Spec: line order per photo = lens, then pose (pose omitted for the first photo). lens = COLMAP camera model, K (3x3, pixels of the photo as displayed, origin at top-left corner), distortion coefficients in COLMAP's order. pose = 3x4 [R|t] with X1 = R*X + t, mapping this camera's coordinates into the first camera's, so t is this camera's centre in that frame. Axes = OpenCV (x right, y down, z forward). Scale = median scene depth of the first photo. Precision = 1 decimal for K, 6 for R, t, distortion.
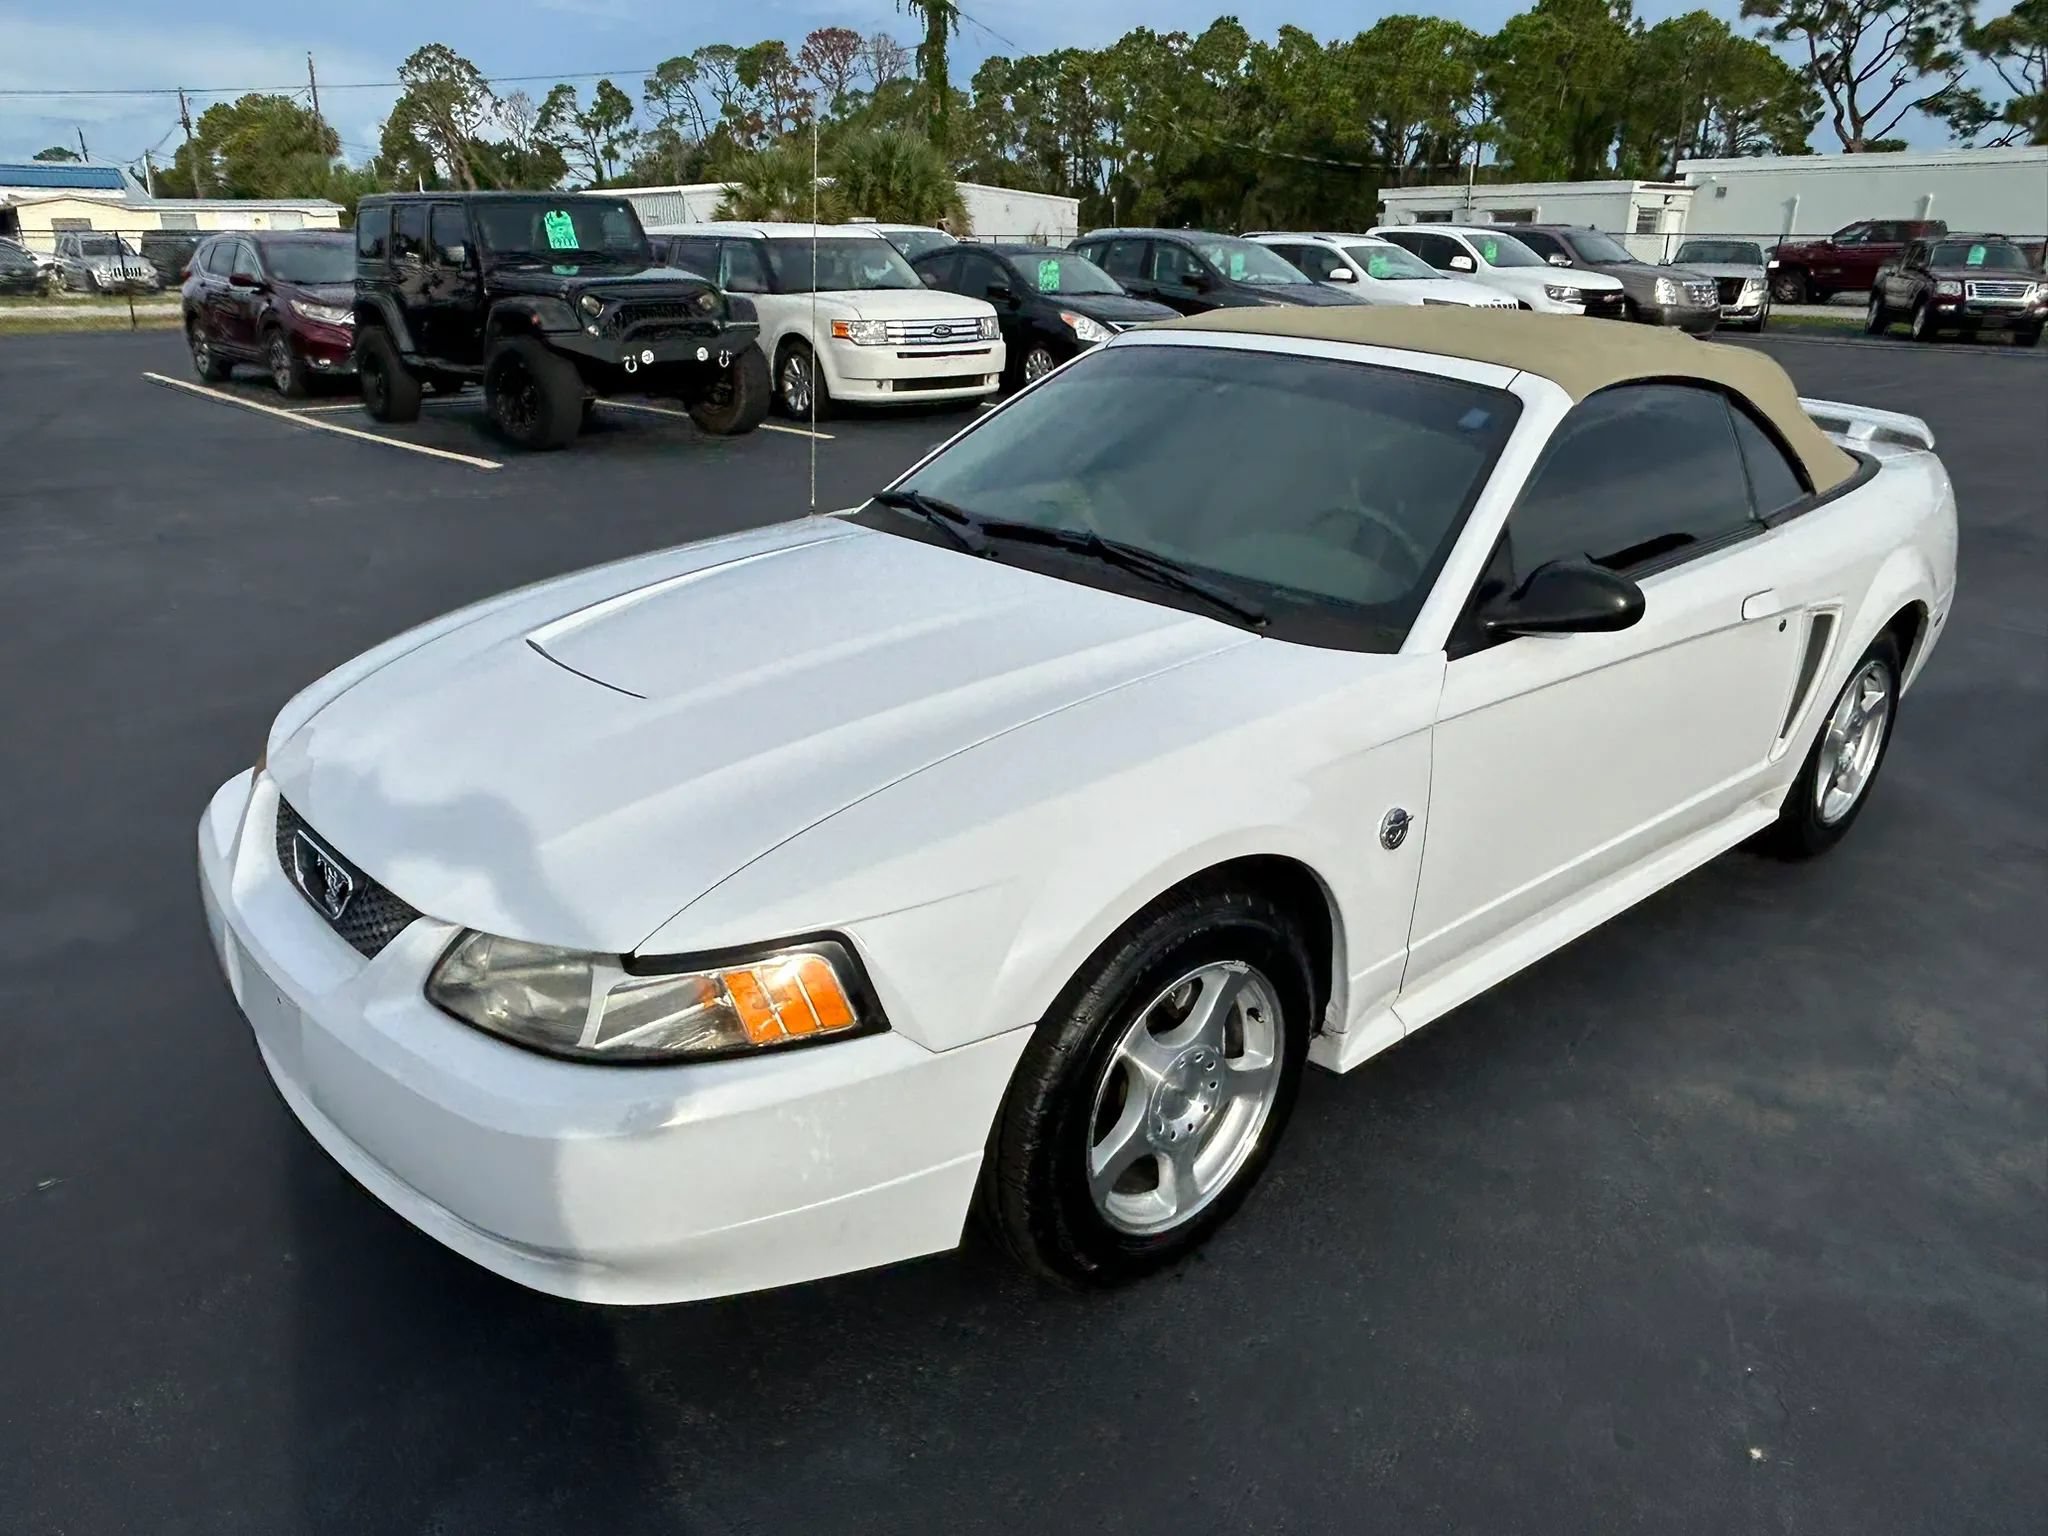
lens RADIAL K [[1454.8, 0, 1009.5], [0, 1454.8, 768.0], [0, 0, 1]] dist [0.009277, -0.022641]
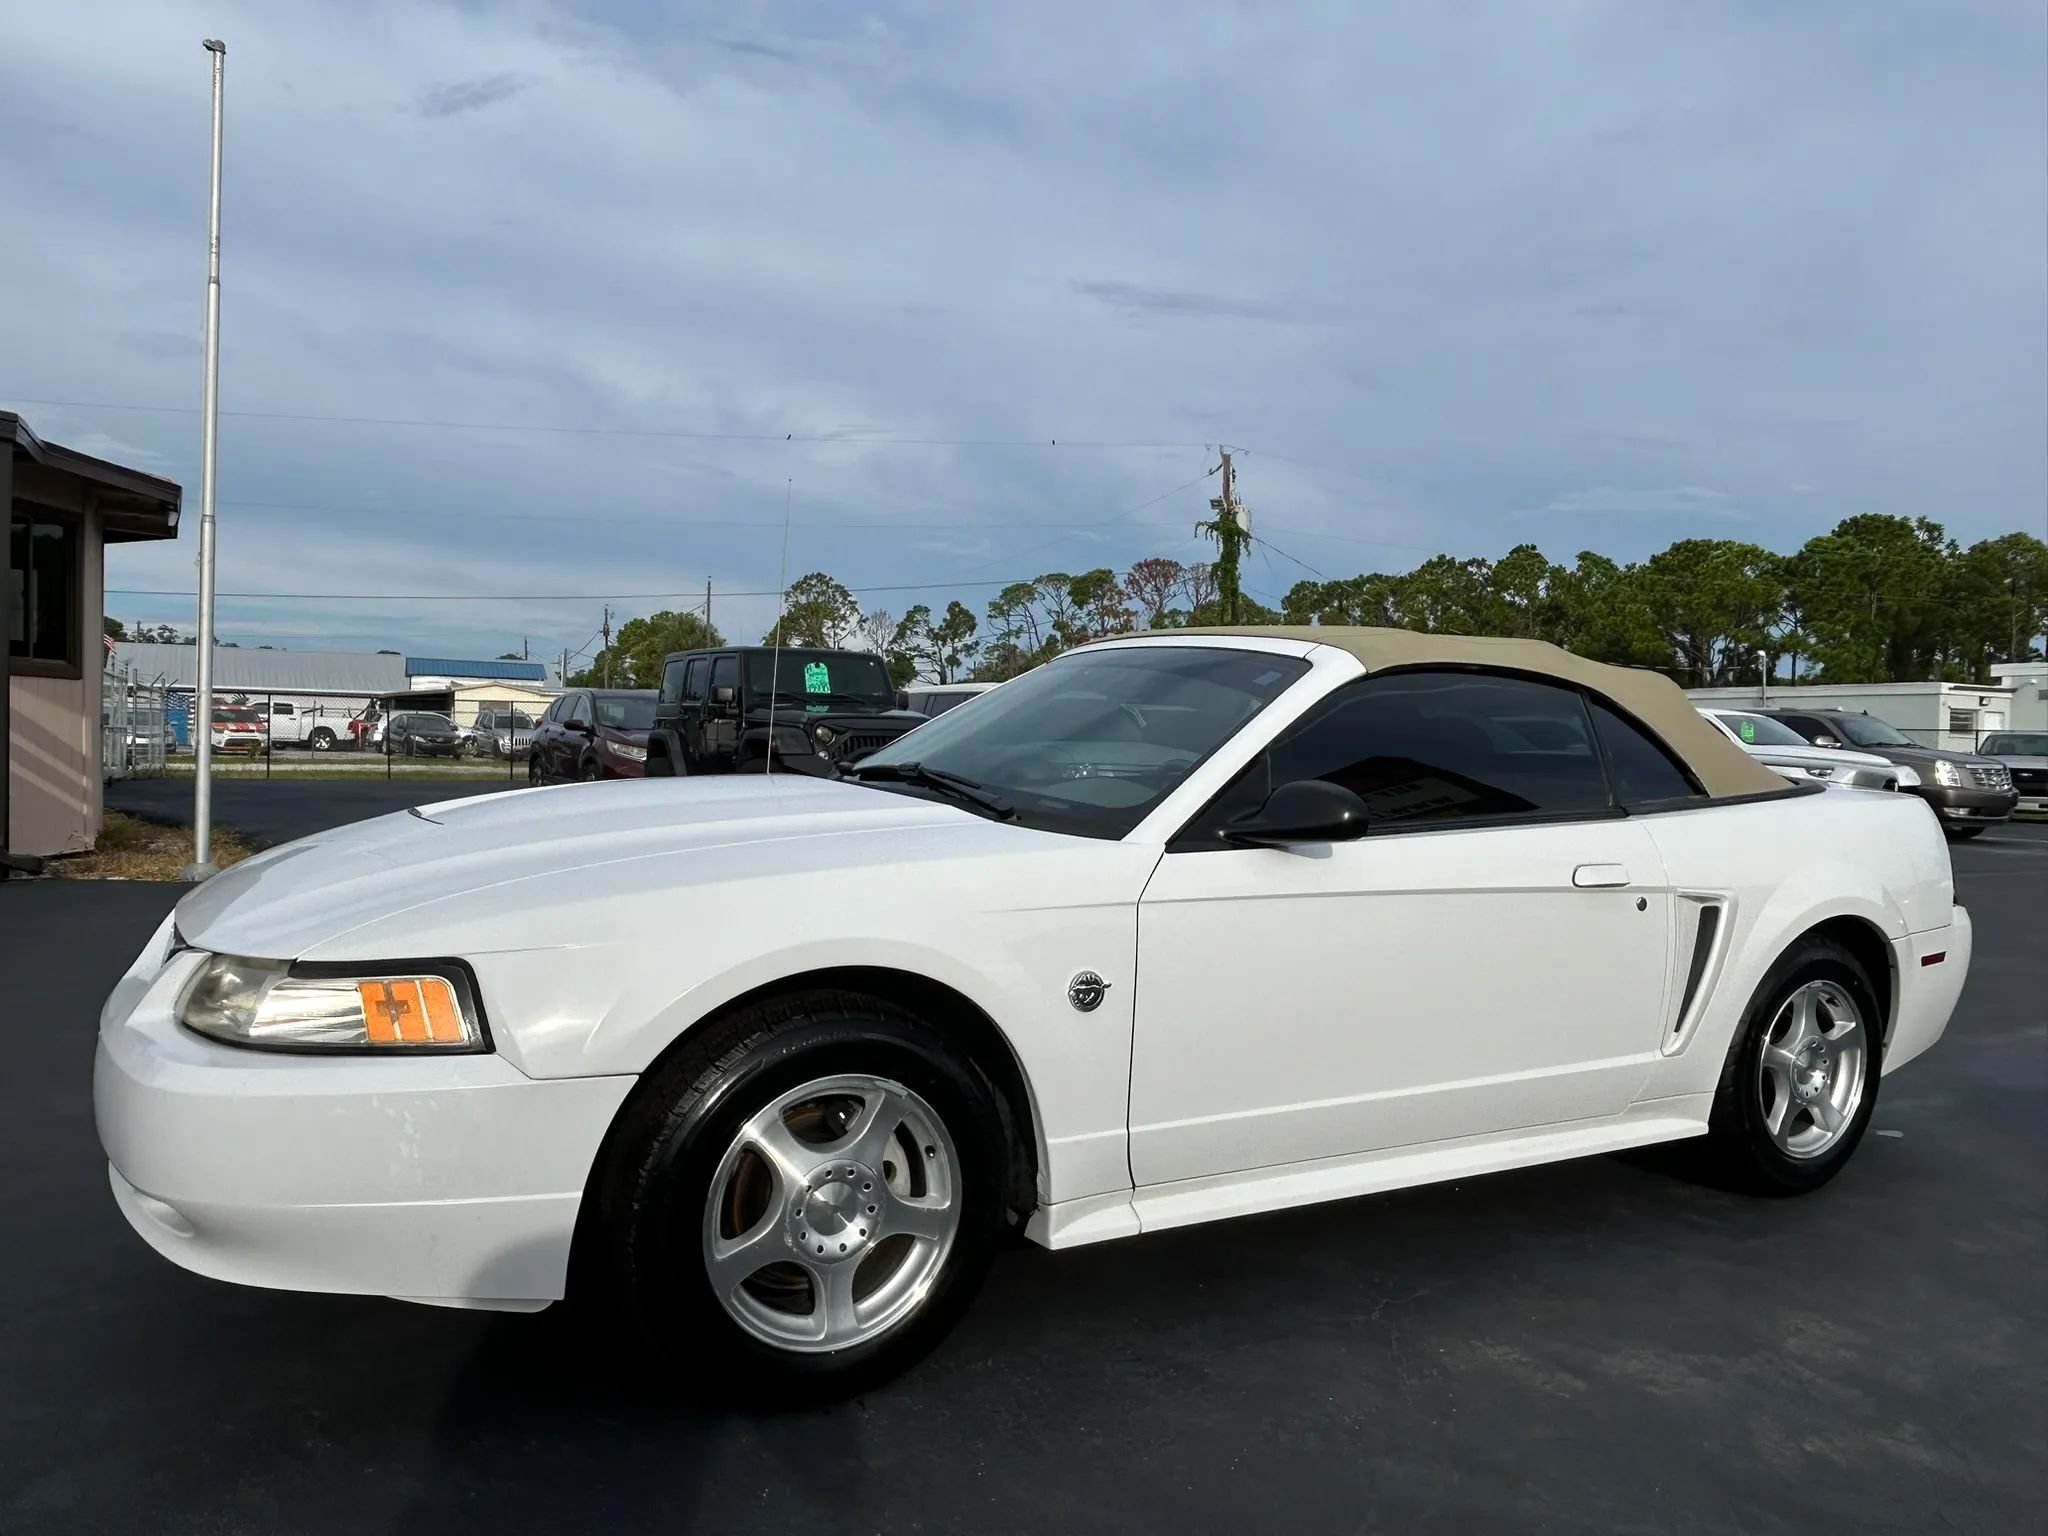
lens RADIAL K [[1453.7, 0, 1021.1], [0, 1453.7, 764.4], [0, 0, 1]] dist [0.015250, -0.031411]
pose [[0.978262, 0.021458, -0.206259, 0.288699], [-0.087787, 0.943965, -0.318158, 0.152059], [0.187874, 0.329349, 0.925328, -0.035000]]
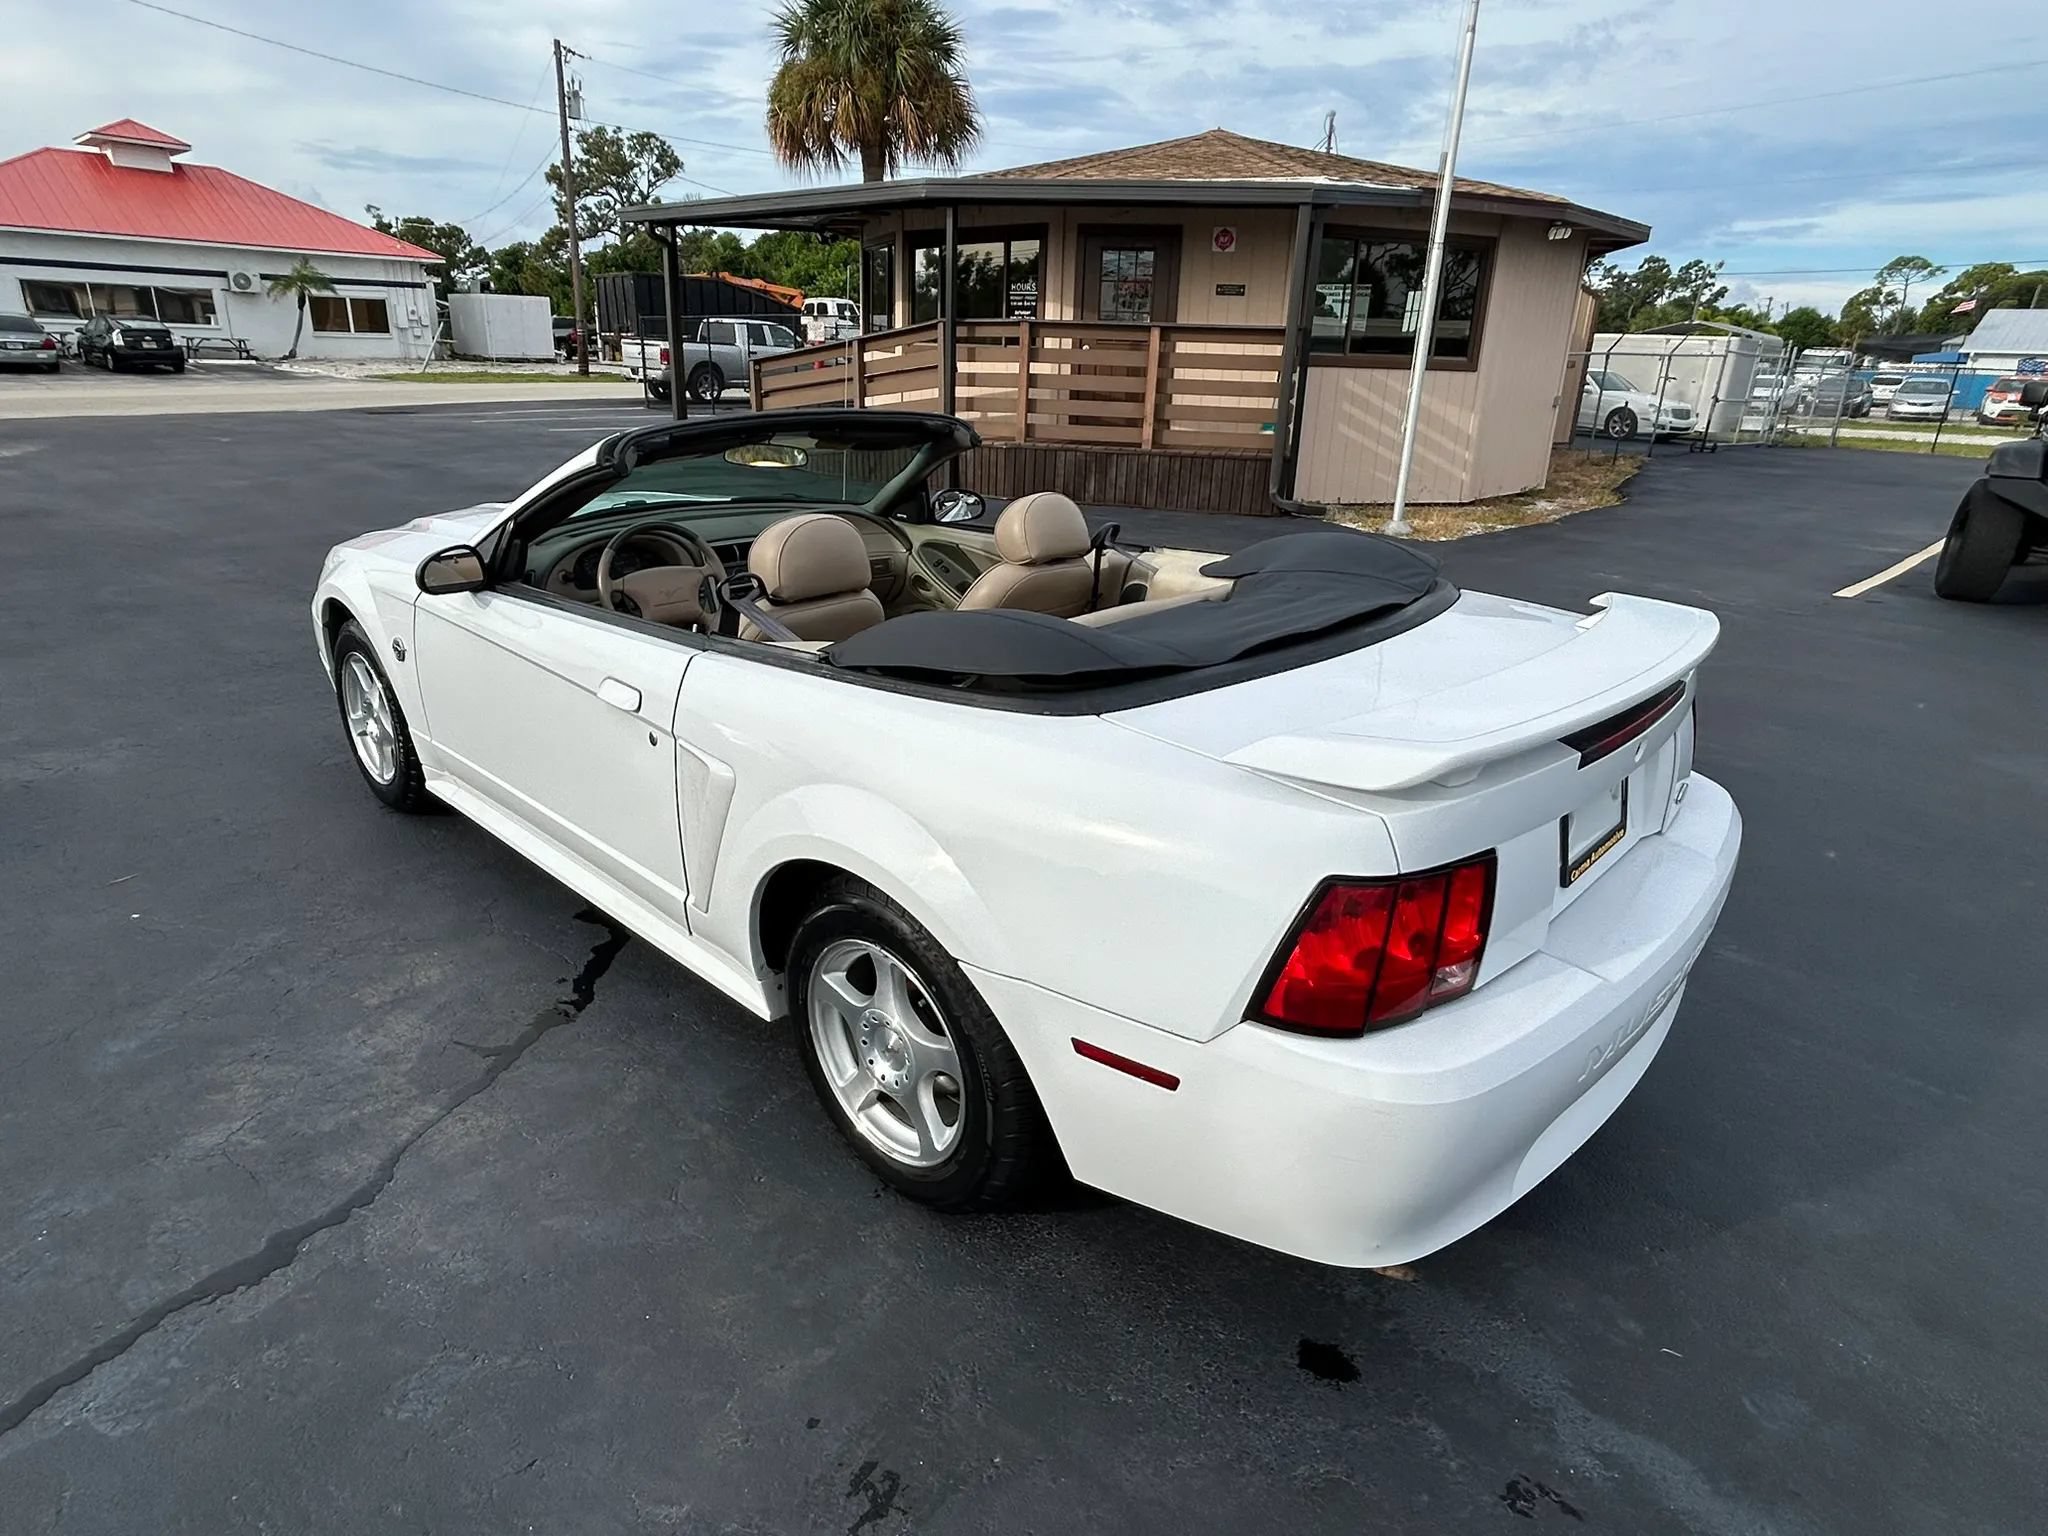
lens RADIAL K [[1158.7, 0, 1013.7], [0, 1158.7, 770.6], [0, 0, 1]] dist [-0.006771, 0.002736]
pose [[0.078129, 0.344750, -0.935437, 1.141459], [-0.369103, 0.881631, 0.294092, -0.350836], [0.926099, 0.322295, 0.196129, 0.978391]]
